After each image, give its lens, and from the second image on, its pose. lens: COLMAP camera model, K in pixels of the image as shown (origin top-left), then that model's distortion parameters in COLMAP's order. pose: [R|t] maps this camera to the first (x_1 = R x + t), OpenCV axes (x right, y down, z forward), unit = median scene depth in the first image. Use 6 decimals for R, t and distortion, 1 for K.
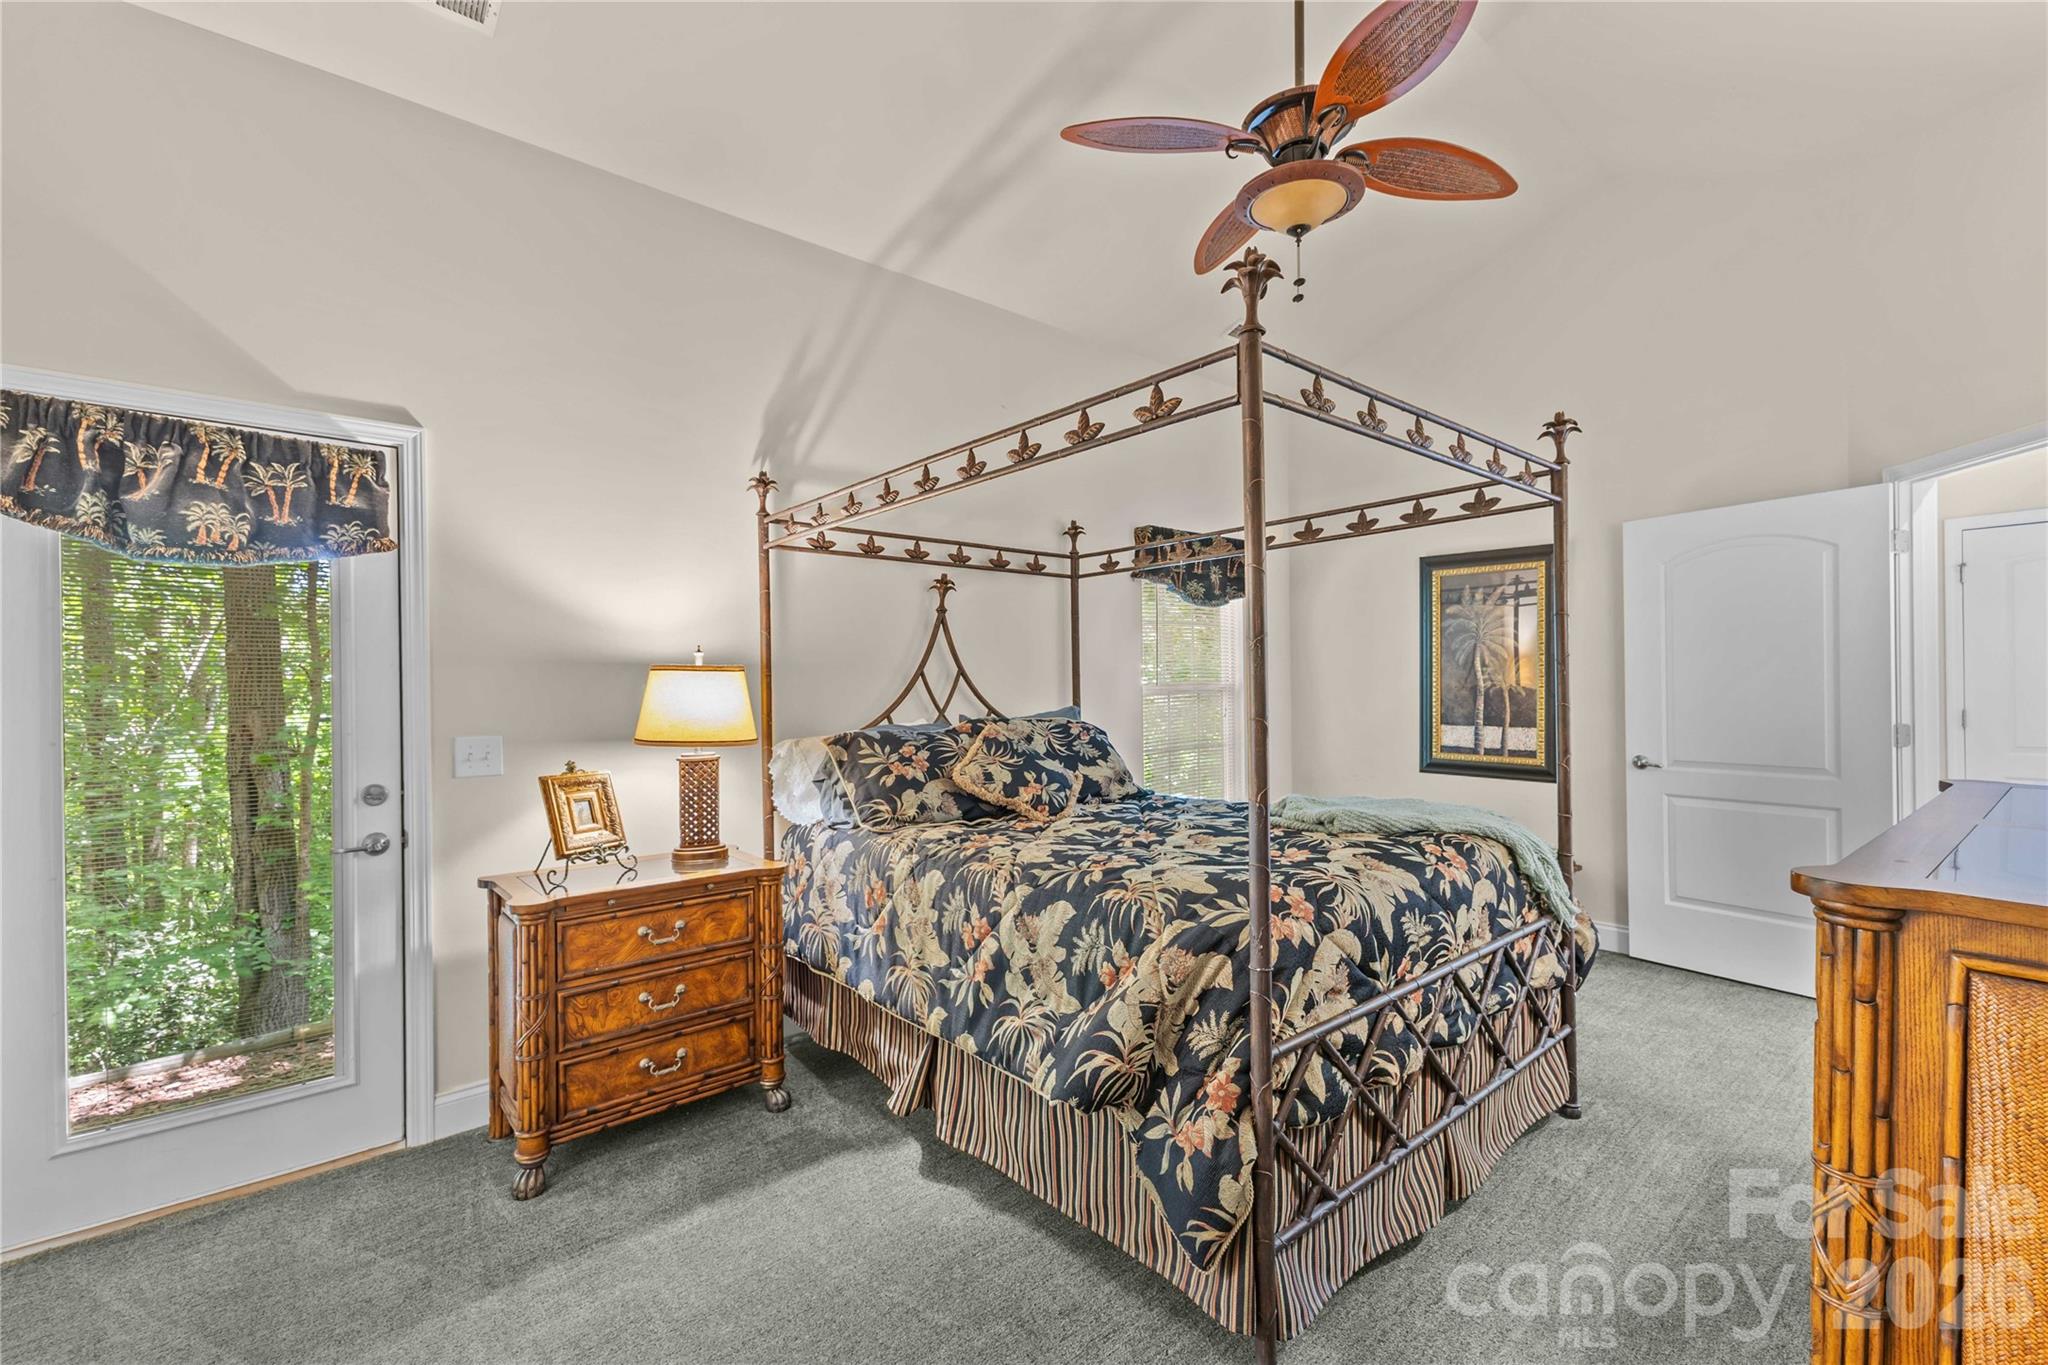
lens RADIAL K [[882.2, 0, 1011.3], [0, 882.2, 694.1], [0, 0, 1]] dist [0.010660, -0.002771]
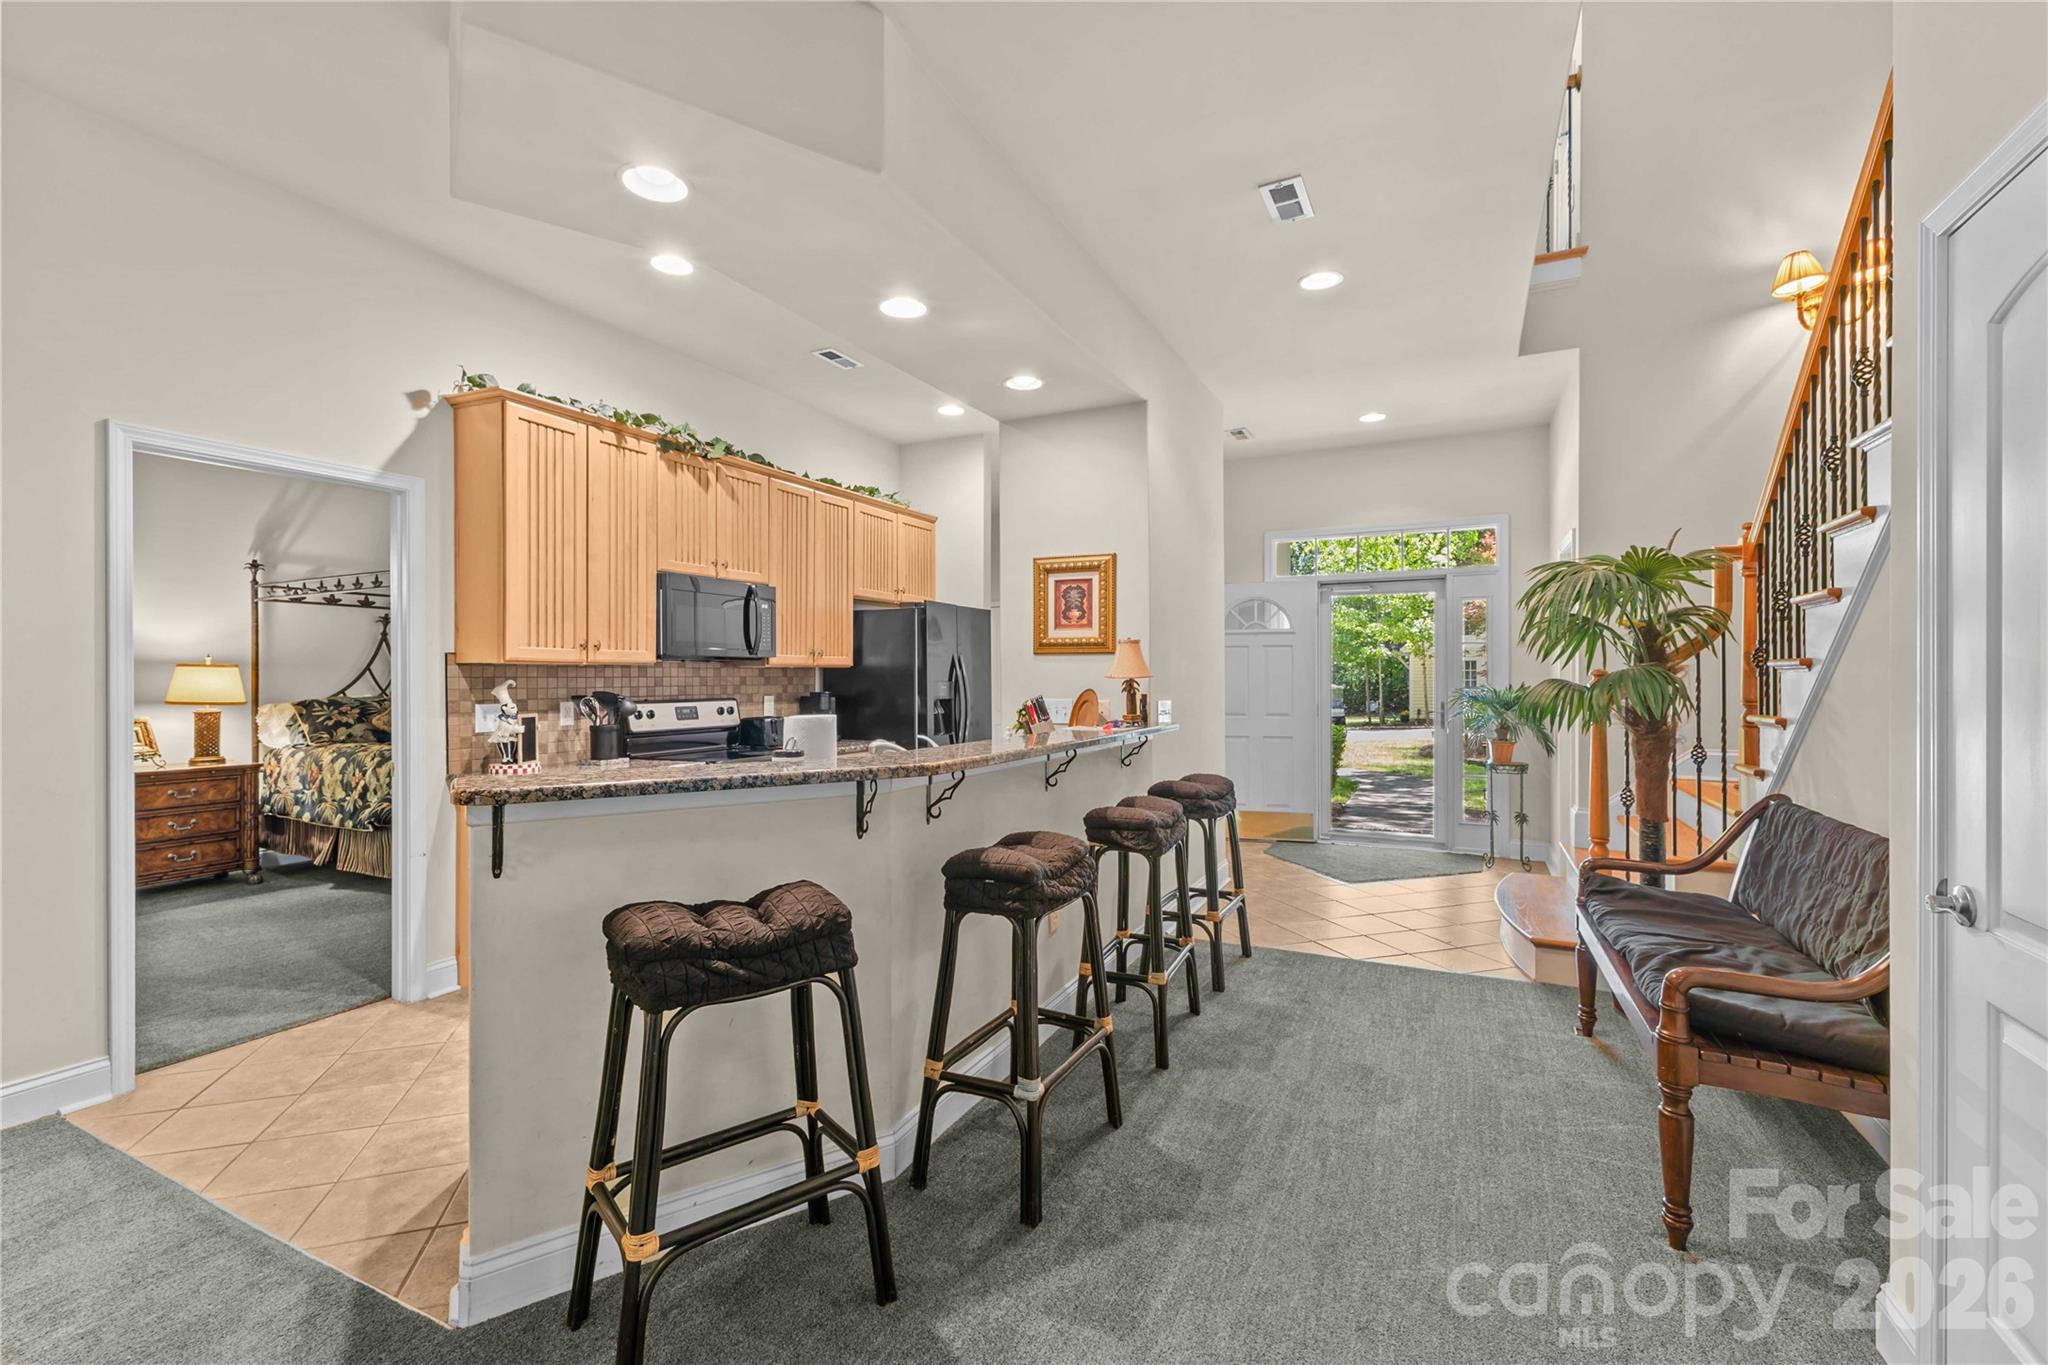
lens RADIAL K [[882.2, 0, 1024.7], [0, 882.2, 675.0], [0, 0, 1]] dist [0.010660, -0.002771]
pose [[0.919655, 0.010767, 0.392579, 0.556486], [-0.004820, 0.999858, -0.016130, 0.015561], [-0.392697, 0.012942, 0.919577, -1.573705]]
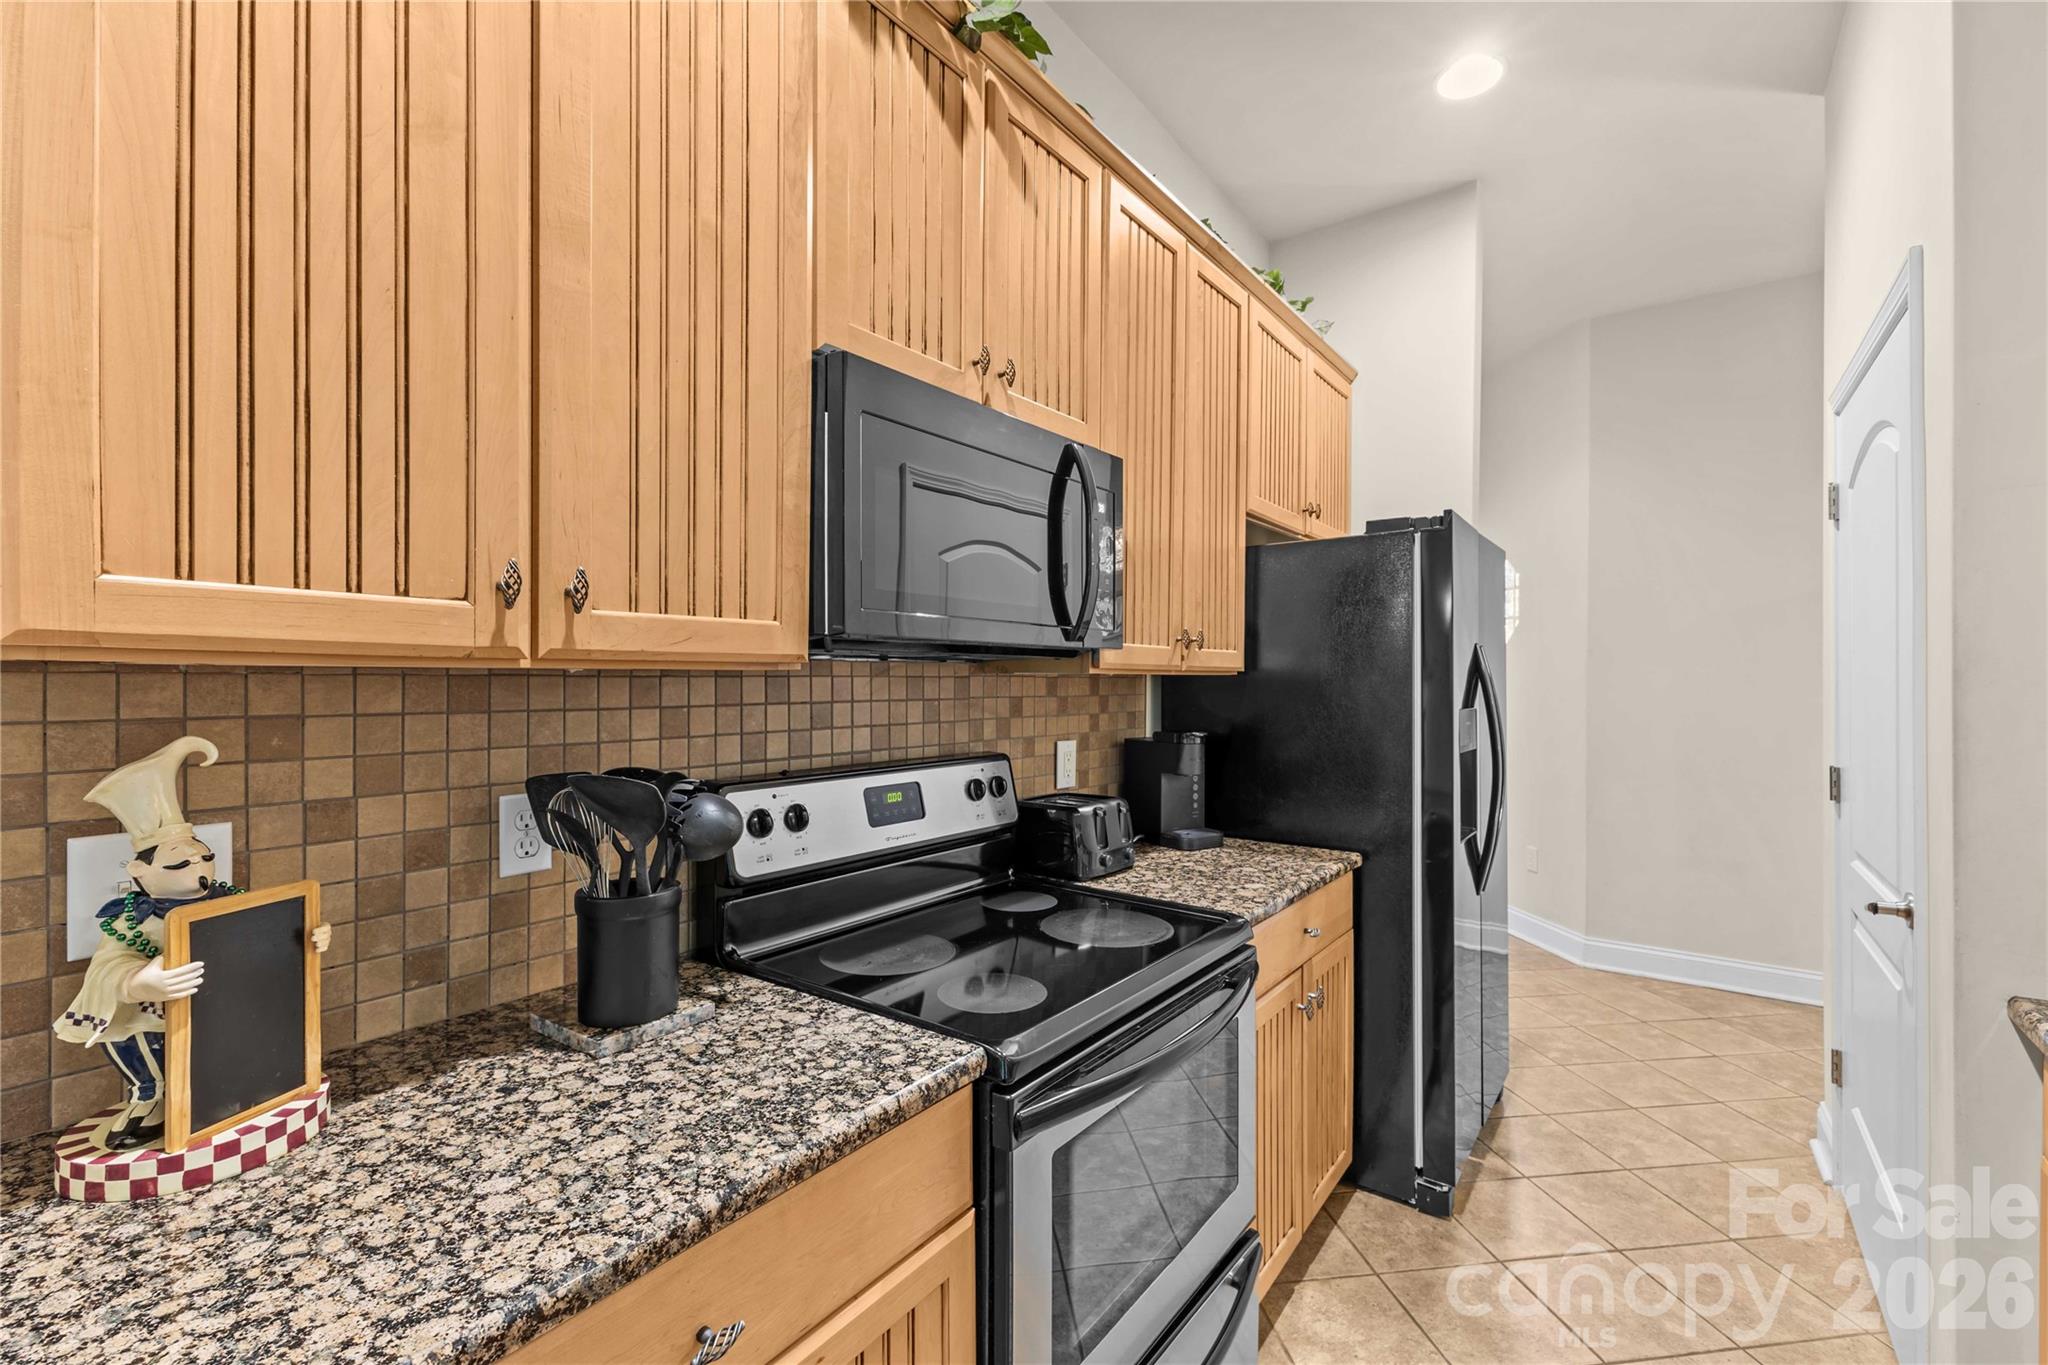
lens RADIAL K [[882.2, 0, 1021.5], [0, 882.2, 680.2], [0, 0, 1]] dist [0.010660, -0.002771]
pose [[0.975733, 0.014913, 0.218456, 0.577513], [-0.012792, 0.999856, -0.011121, -0.015013], [-0.218591, 0.008057, 0.975783, -0.369823]]
